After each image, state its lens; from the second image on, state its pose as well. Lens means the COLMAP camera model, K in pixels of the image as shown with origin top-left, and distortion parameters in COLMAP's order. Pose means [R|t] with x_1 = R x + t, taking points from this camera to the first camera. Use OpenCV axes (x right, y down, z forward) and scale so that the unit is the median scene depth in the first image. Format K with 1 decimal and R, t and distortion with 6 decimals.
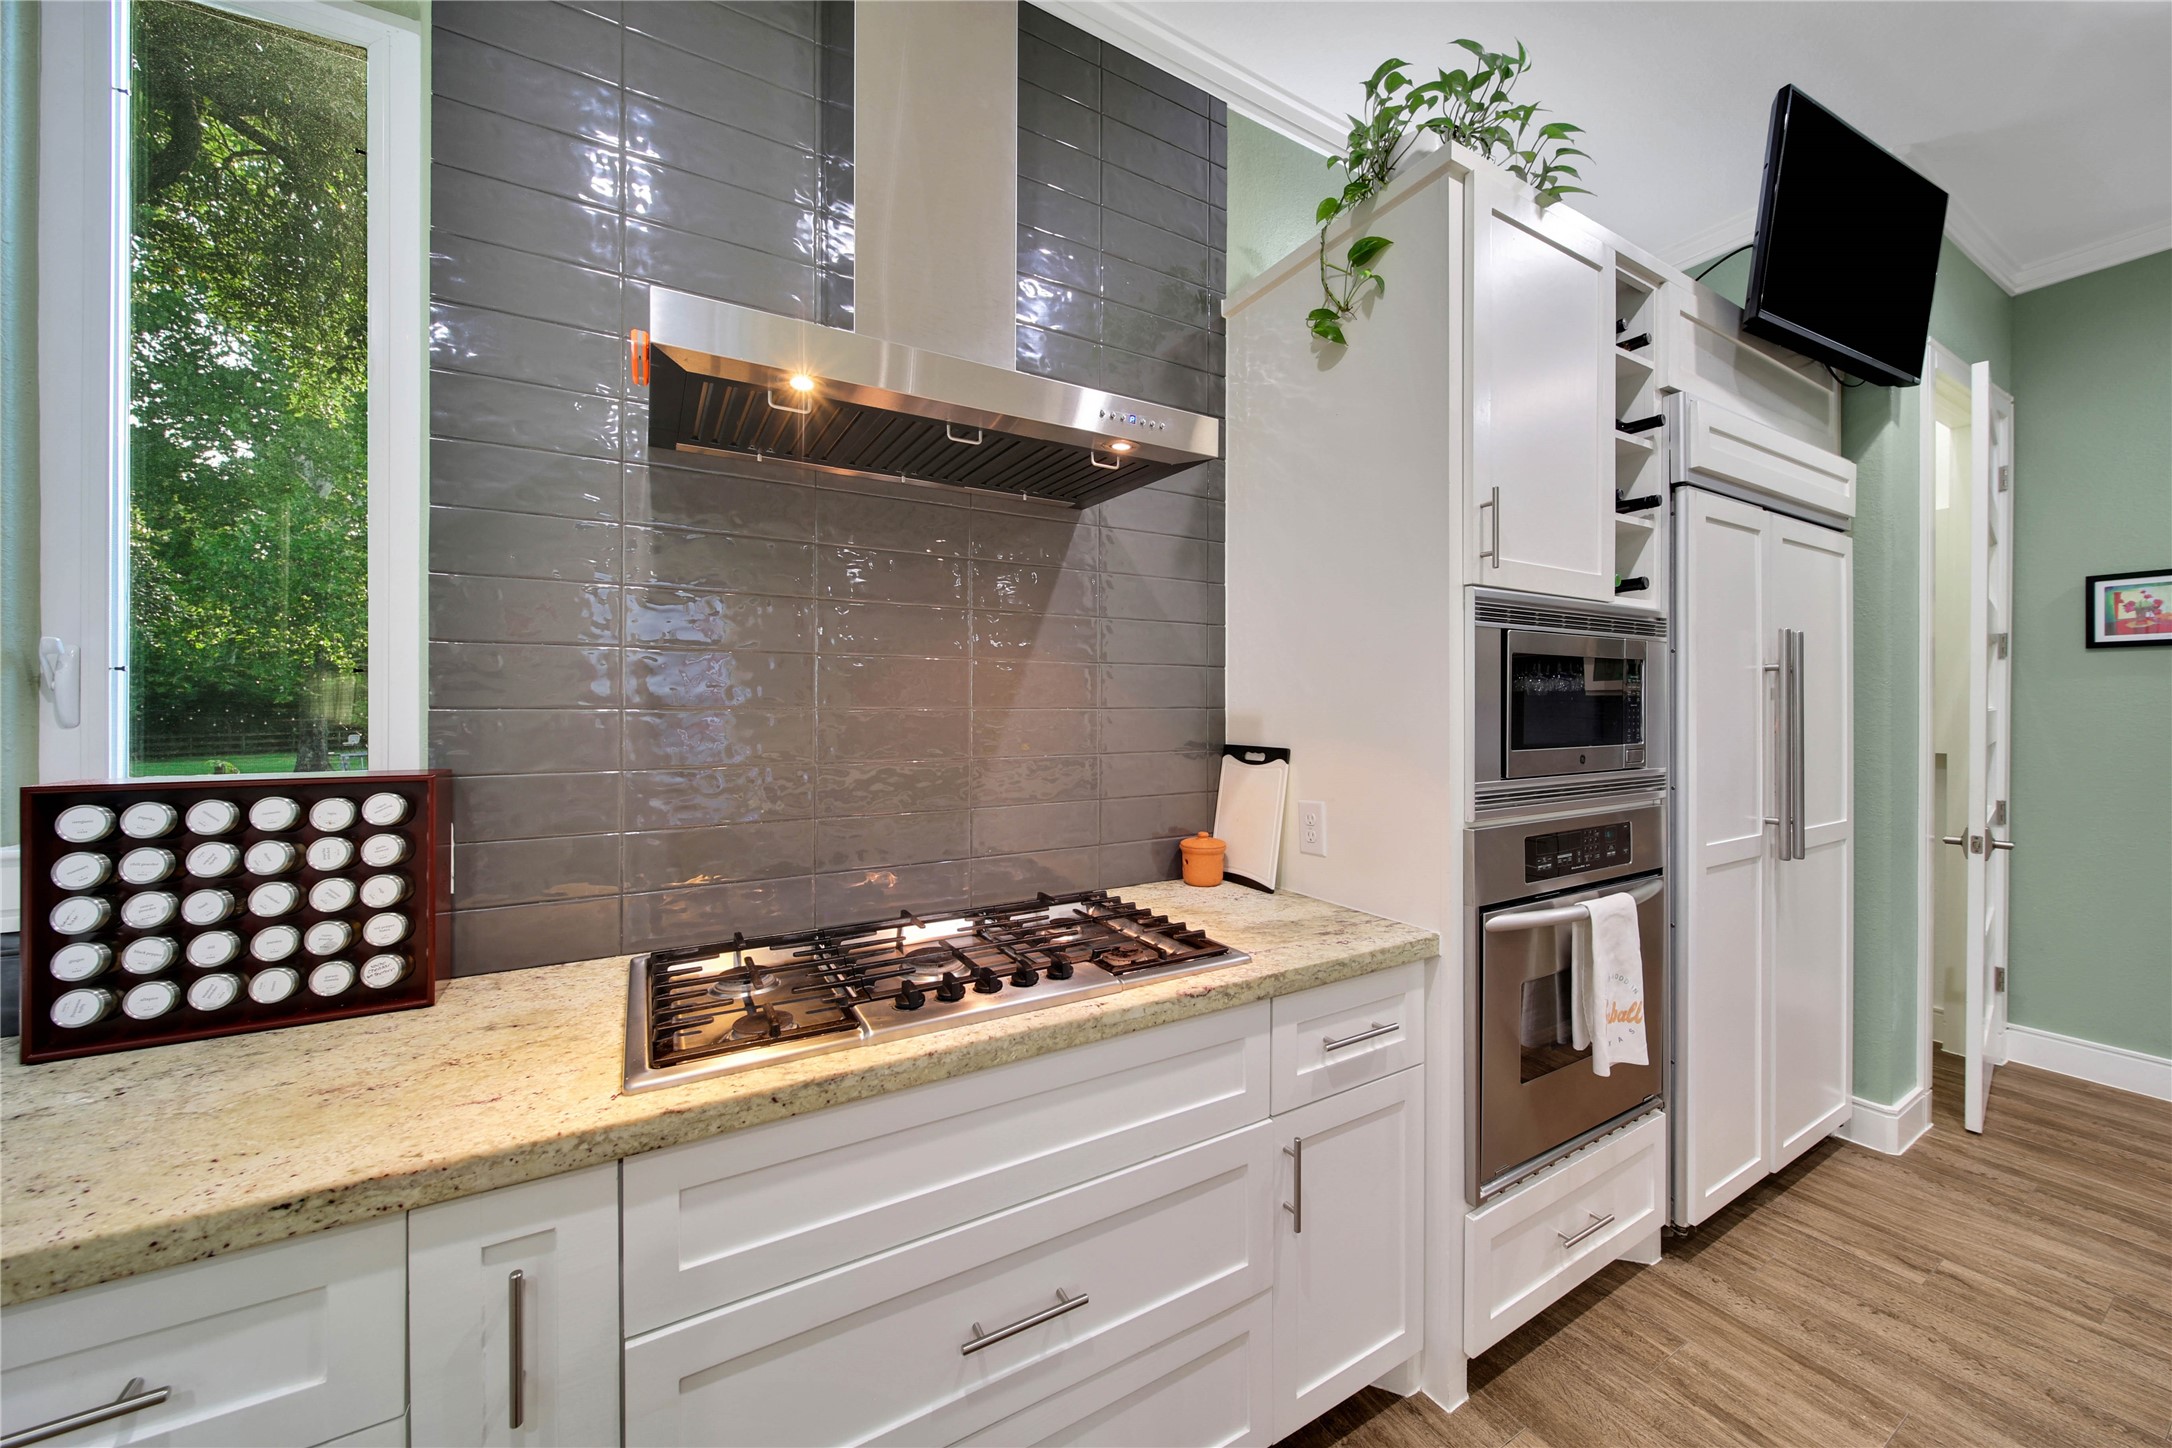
lens RADIAL K [[796.1, 0, 1091.9], [0, 796.1, 714.0], [0, 0, 1]] dist [0.007841, -0.001220]
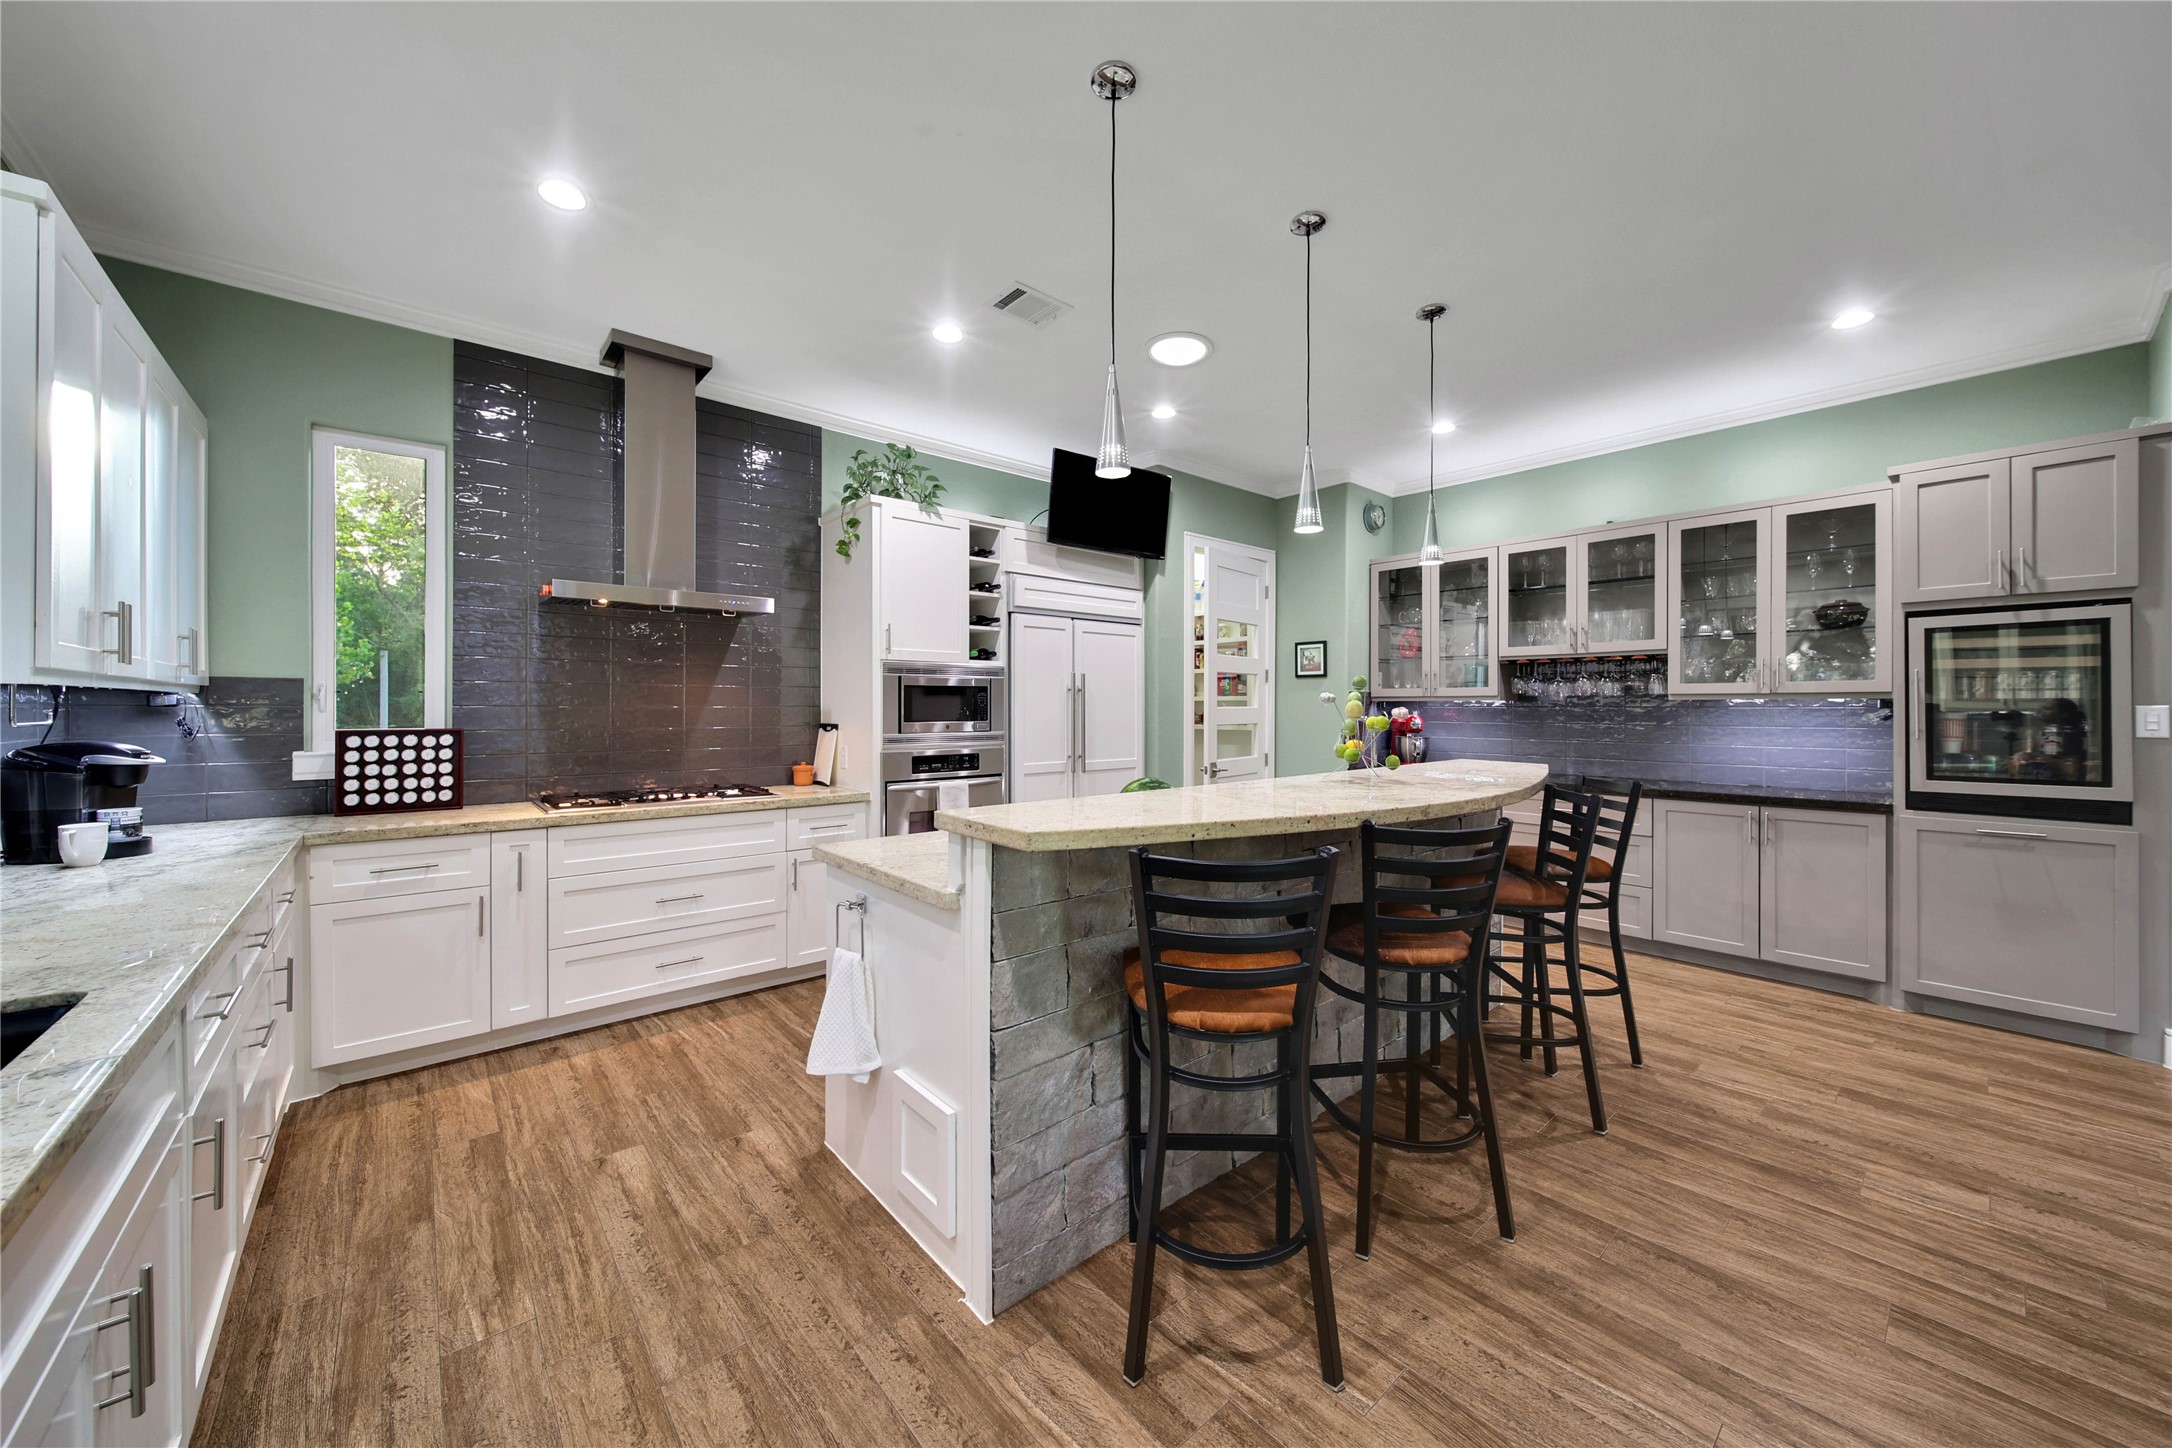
lens RADIAL K [[796.1, 0, 1082.2], [0, 796.1, 712.2], [0, 0, 1]] dist [0.007841, -0.001220]
pose [[0.984901, 0.000536, 0.173120, 0.918675], [-0.000032, 0.999996, -0.002912, 0.026789], [-0.173121, 0.002863, 0.984896, -2.335063]]
